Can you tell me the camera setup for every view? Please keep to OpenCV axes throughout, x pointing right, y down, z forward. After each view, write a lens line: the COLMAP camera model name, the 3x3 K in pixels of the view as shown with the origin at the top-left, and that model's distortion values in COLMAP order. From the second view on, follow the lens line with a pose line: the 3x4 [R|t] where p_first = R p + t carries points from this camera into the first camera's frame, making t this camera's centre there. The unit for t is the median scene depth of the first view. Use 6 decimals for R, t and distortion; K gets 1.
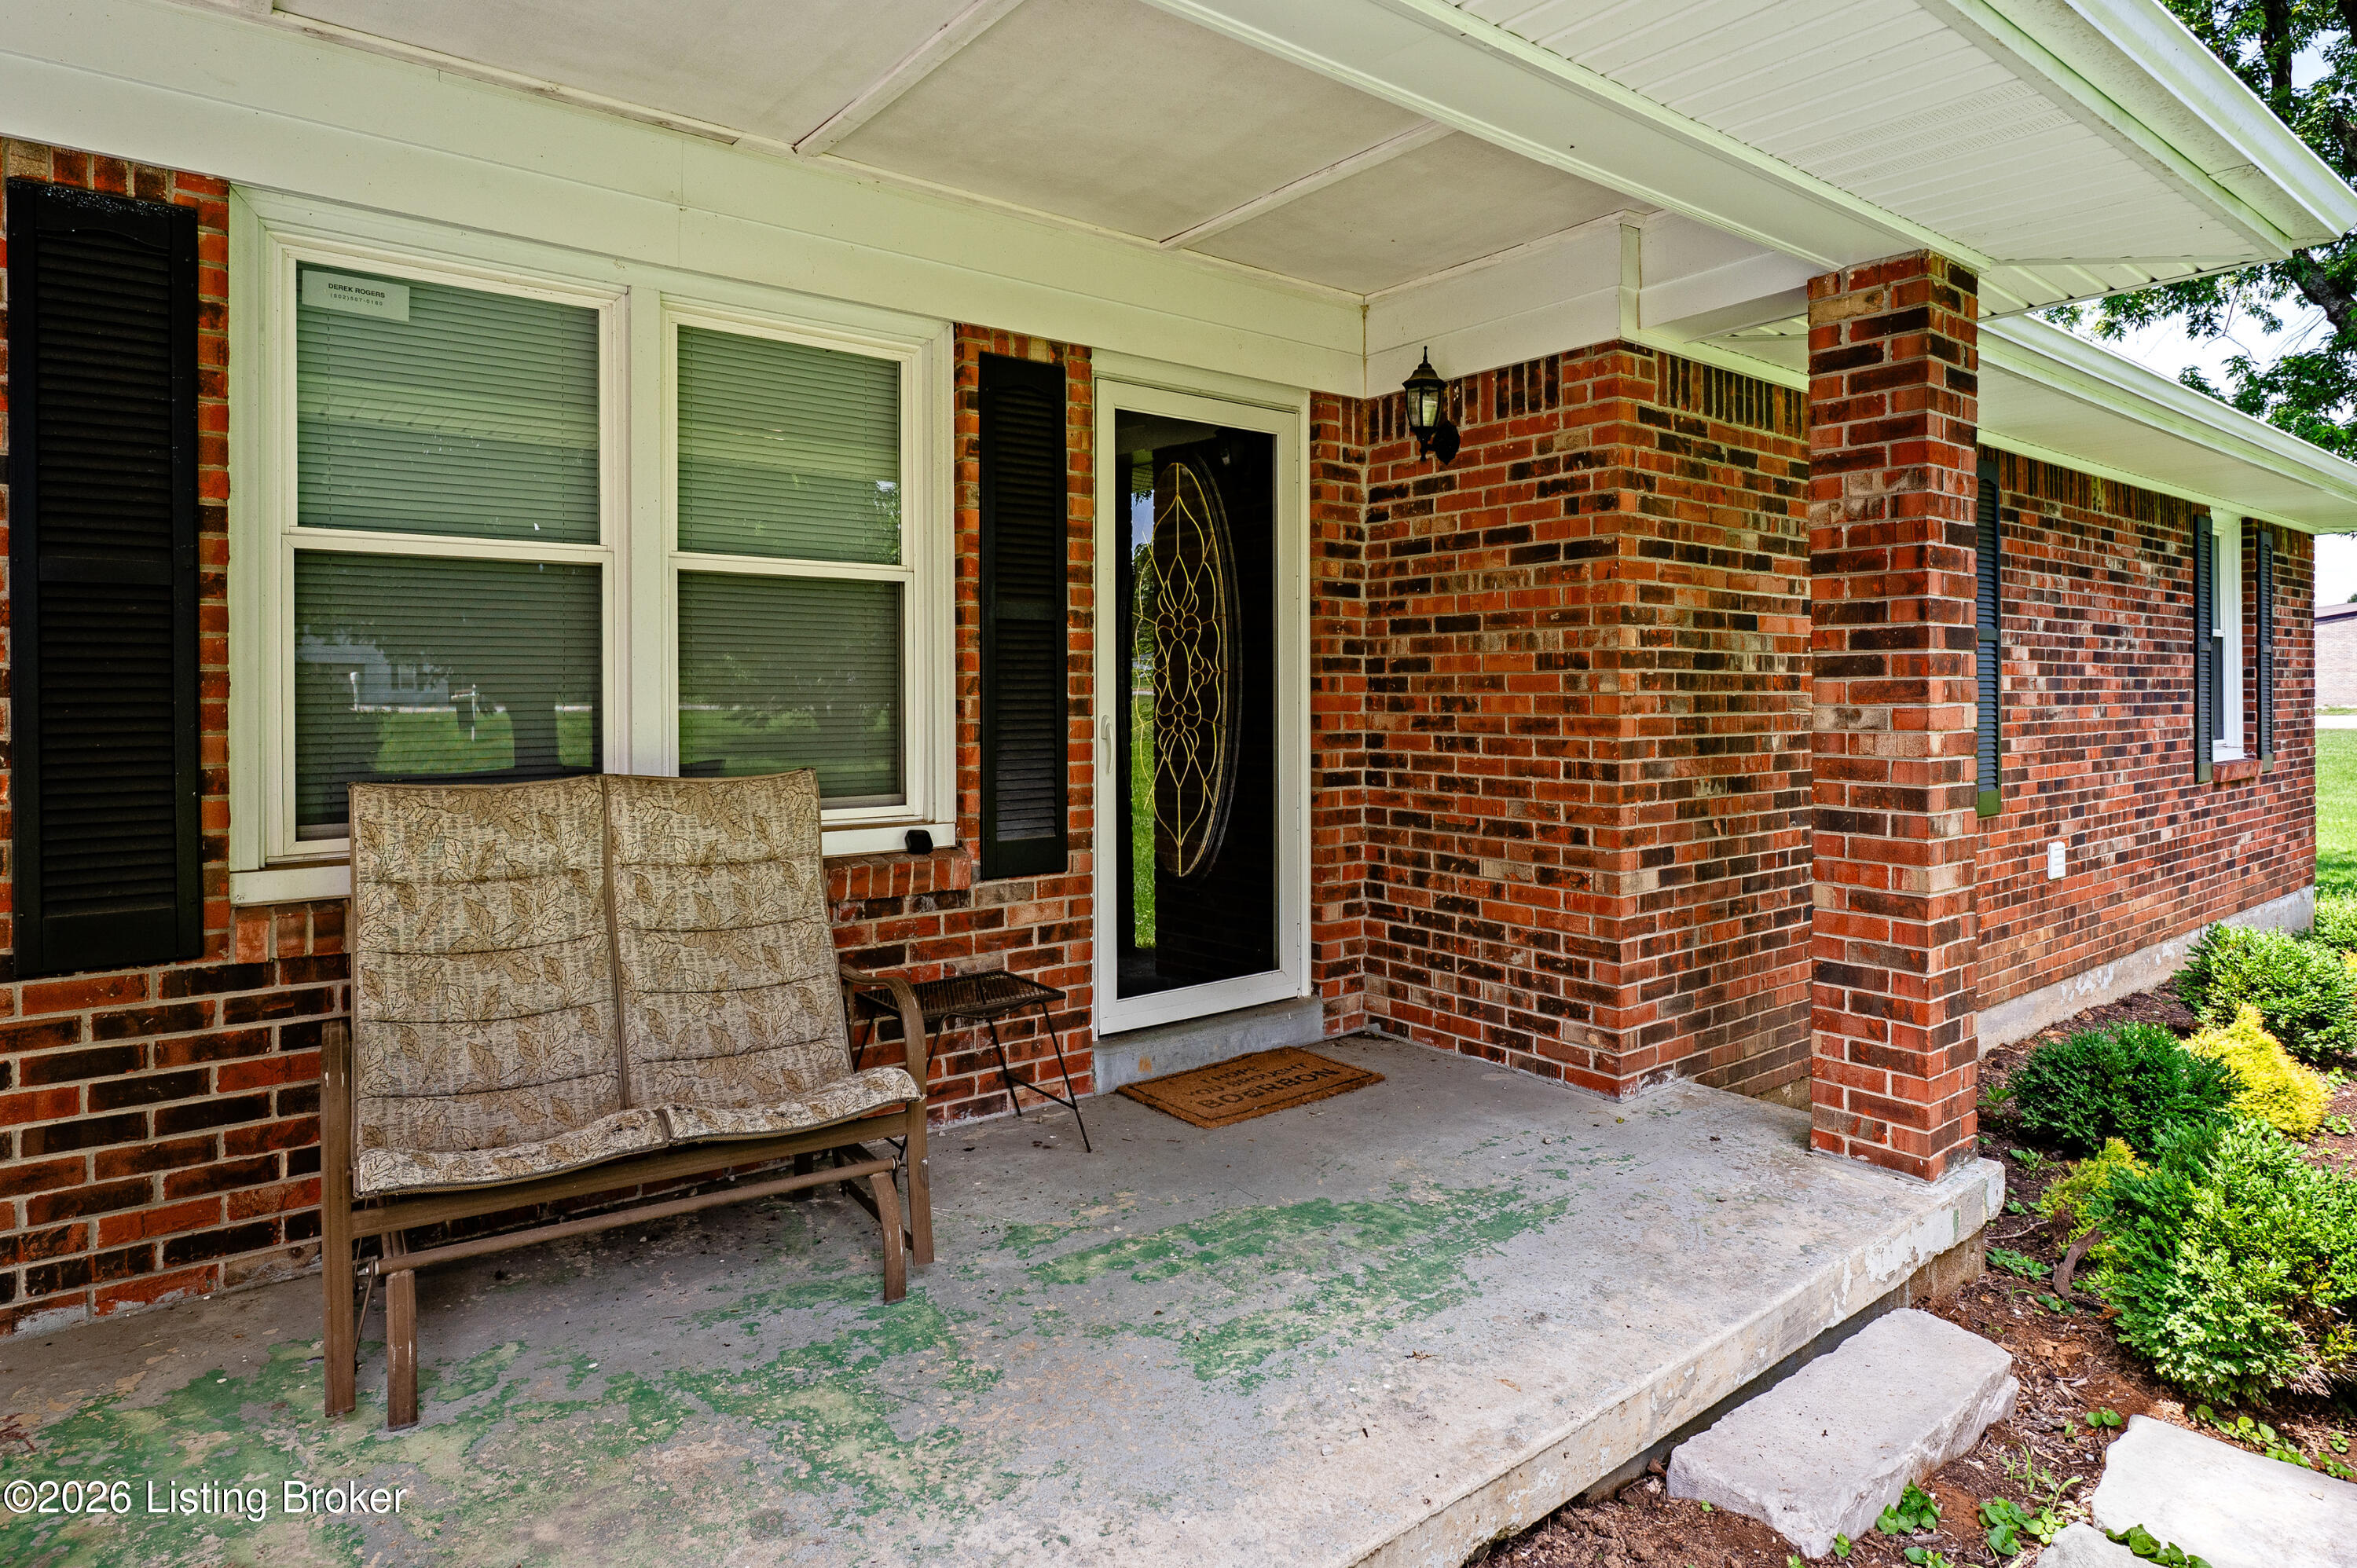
lens RADIAL K [[1307.1, 0, 1167.7], [0, 1307.1, 694.0], [0, 0, 1]] dist [0.003157, 0.000456]
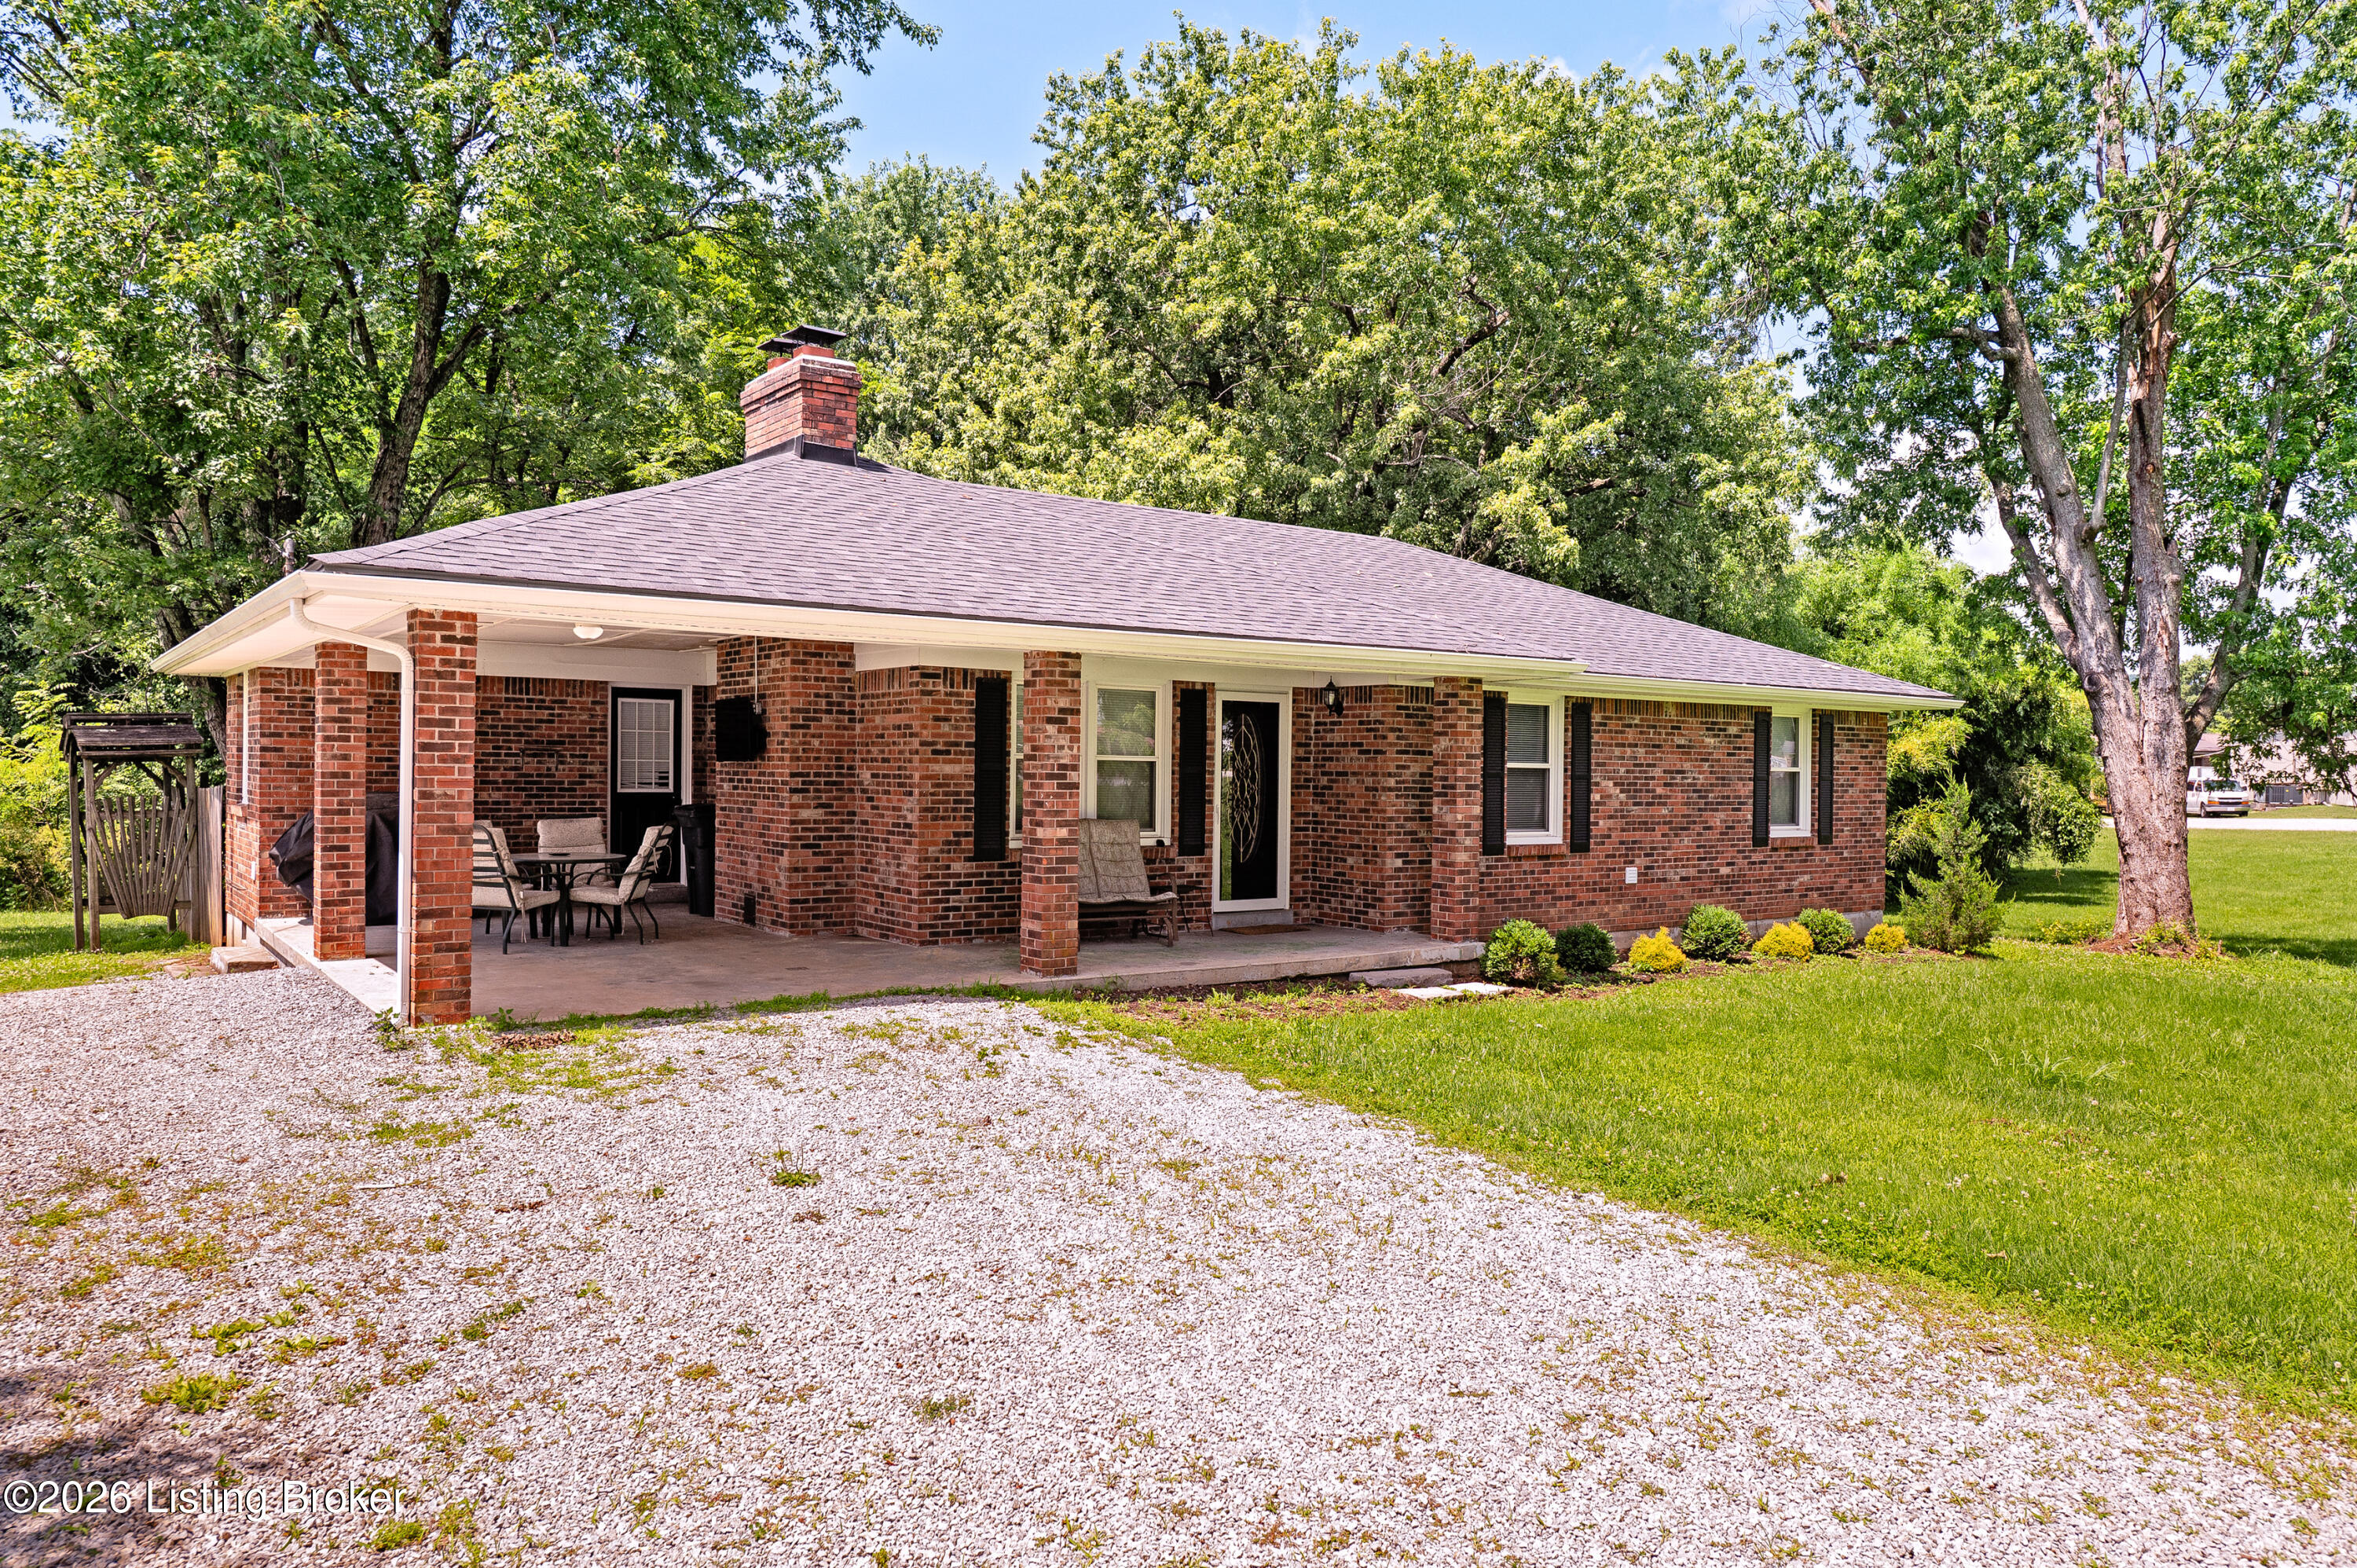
lens RADIAL K [[1594.6, 0, 1178.5], [0, 1594.6, 784.0], [0, 0, 1]] dist [-0.002209, -0.000534]
pose [[0.999425, 0.017647, -0.028953, -0.031713], [-0.017397, 0.999810, 0.008840, -0.059431], [0.029104, -0.008332, 0.999542, -2.577869]]
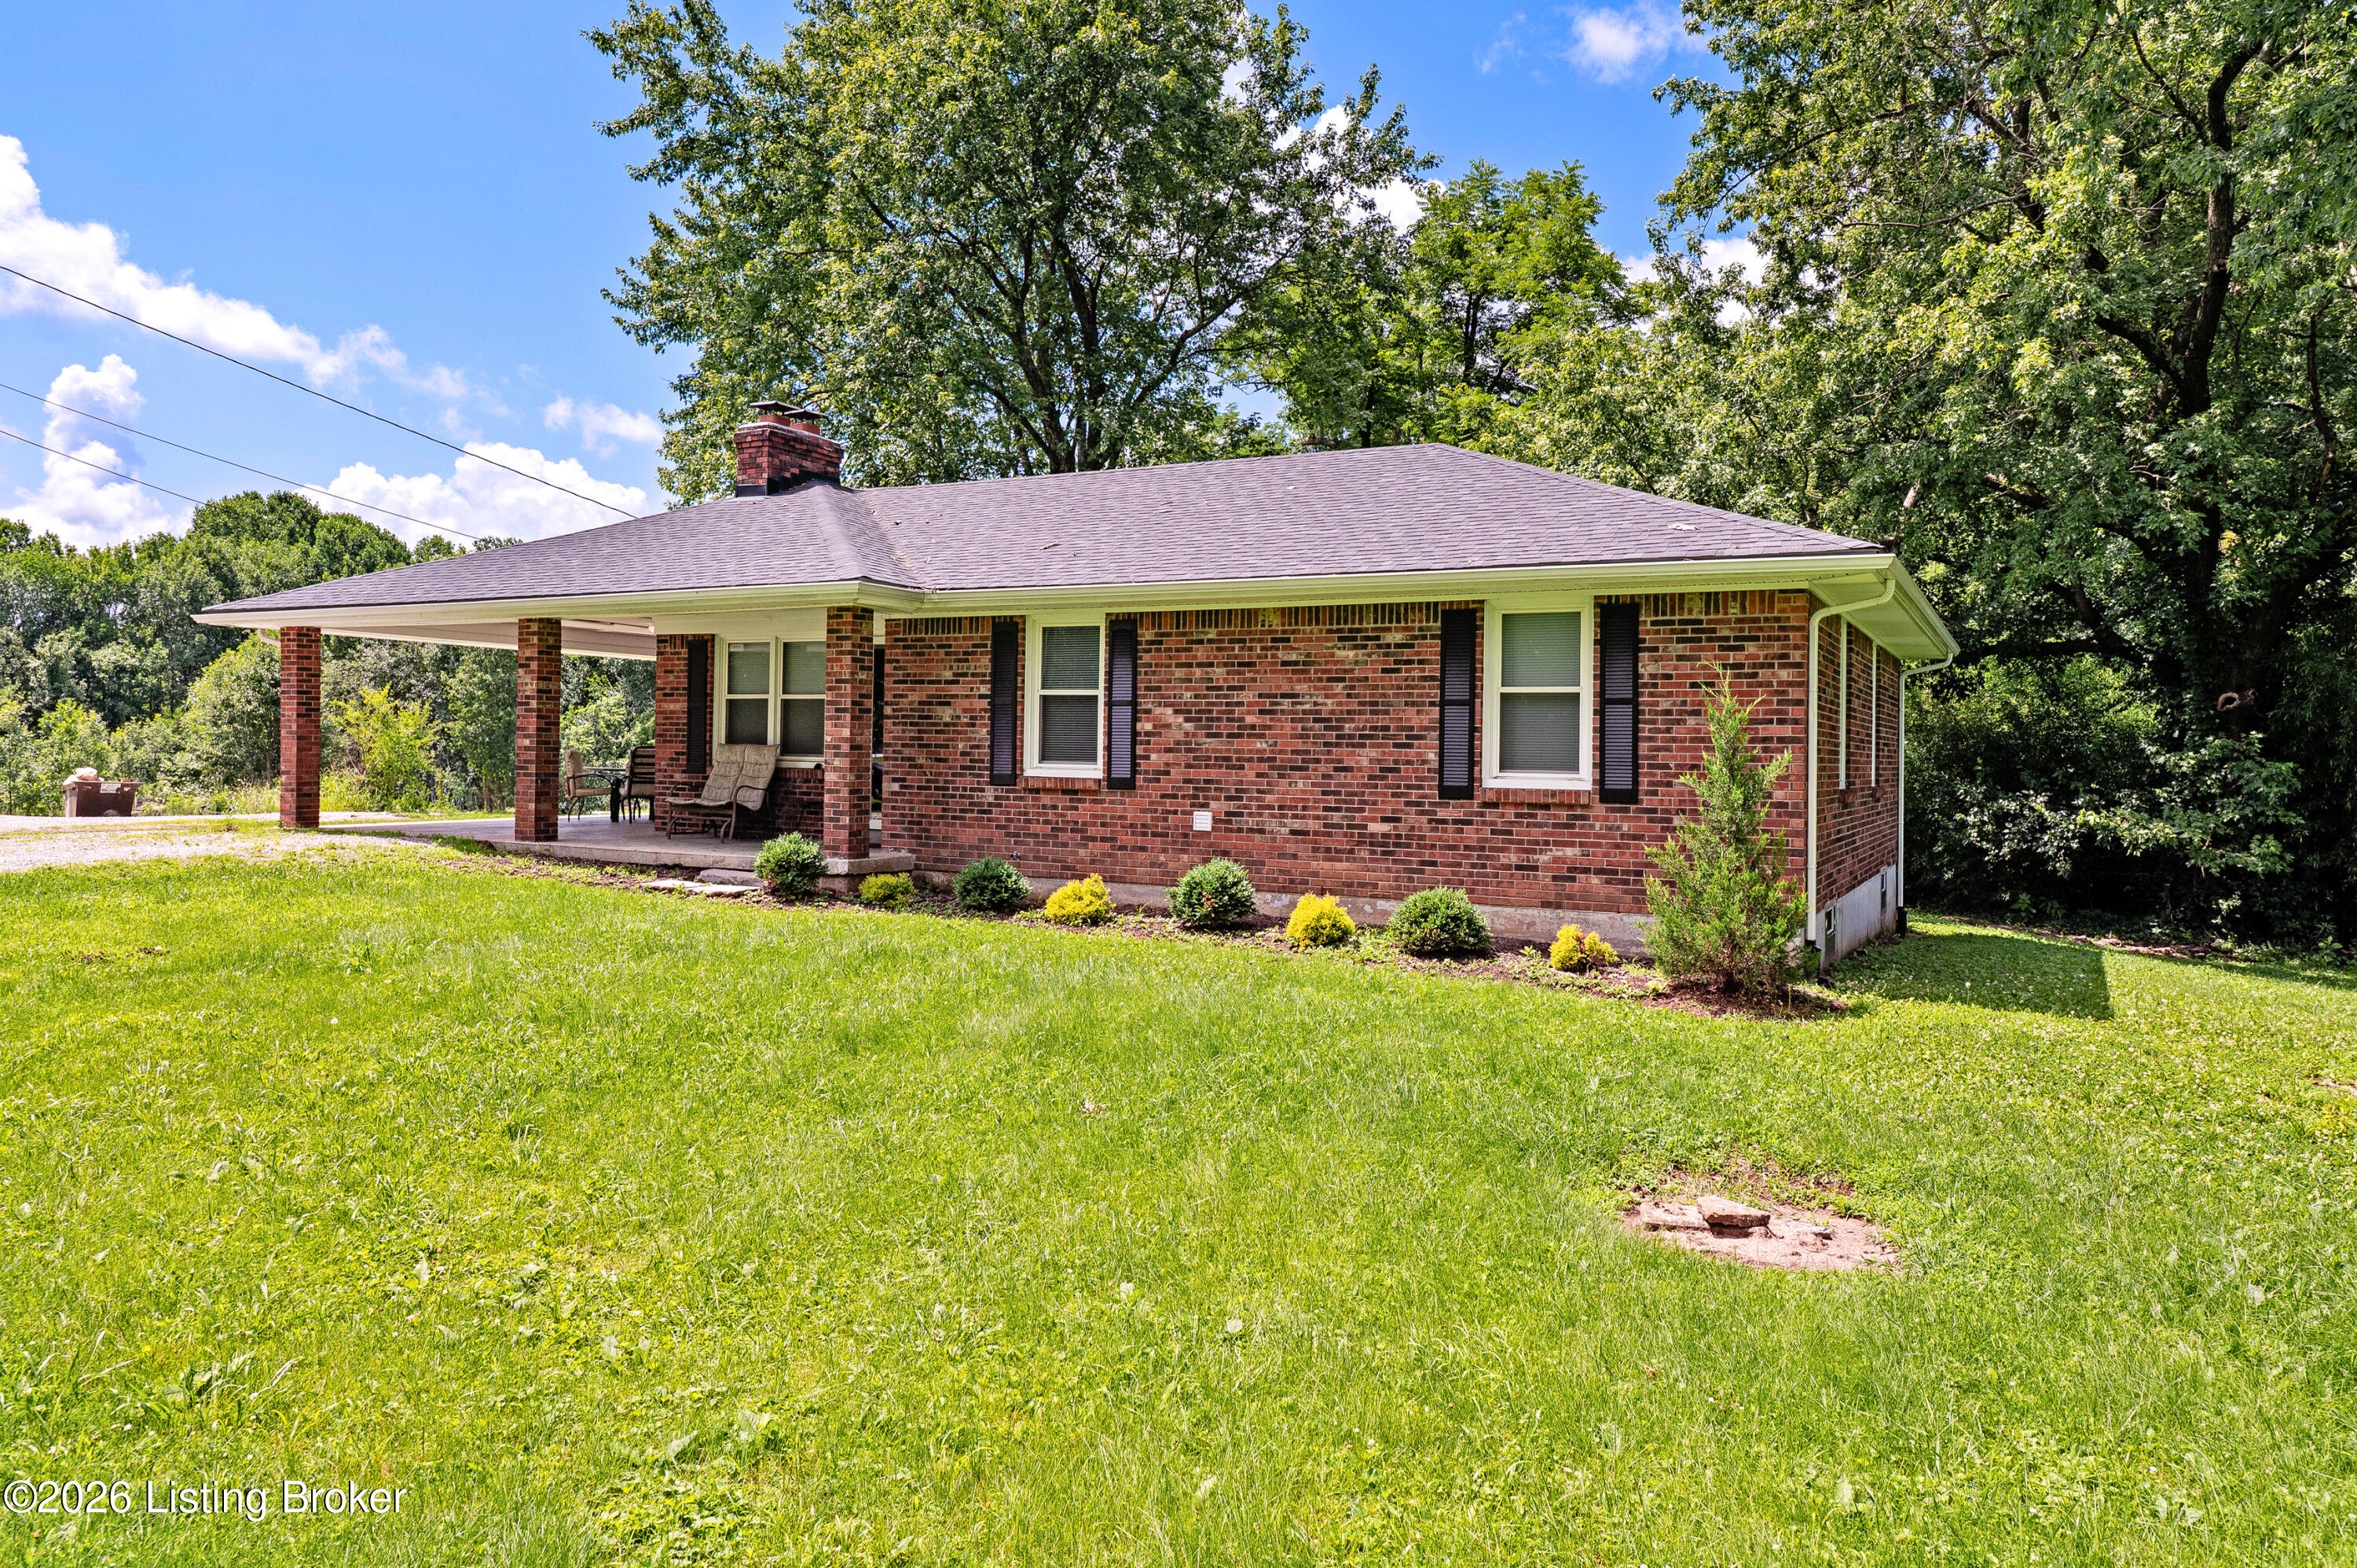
lens RADIAL K [[1611.3, 0, 1176.4], [0, 1611.3, 739.5], [0, 0, 1]] dist [-0.009972, -0.001325]
pose [[0.394462, 0.002140, -0.918910, 4.075971], [-0.020536, 0.999768, -0.006487, 0.038204], [0.918683, 0.021429, 0.394414, 0.082779]]
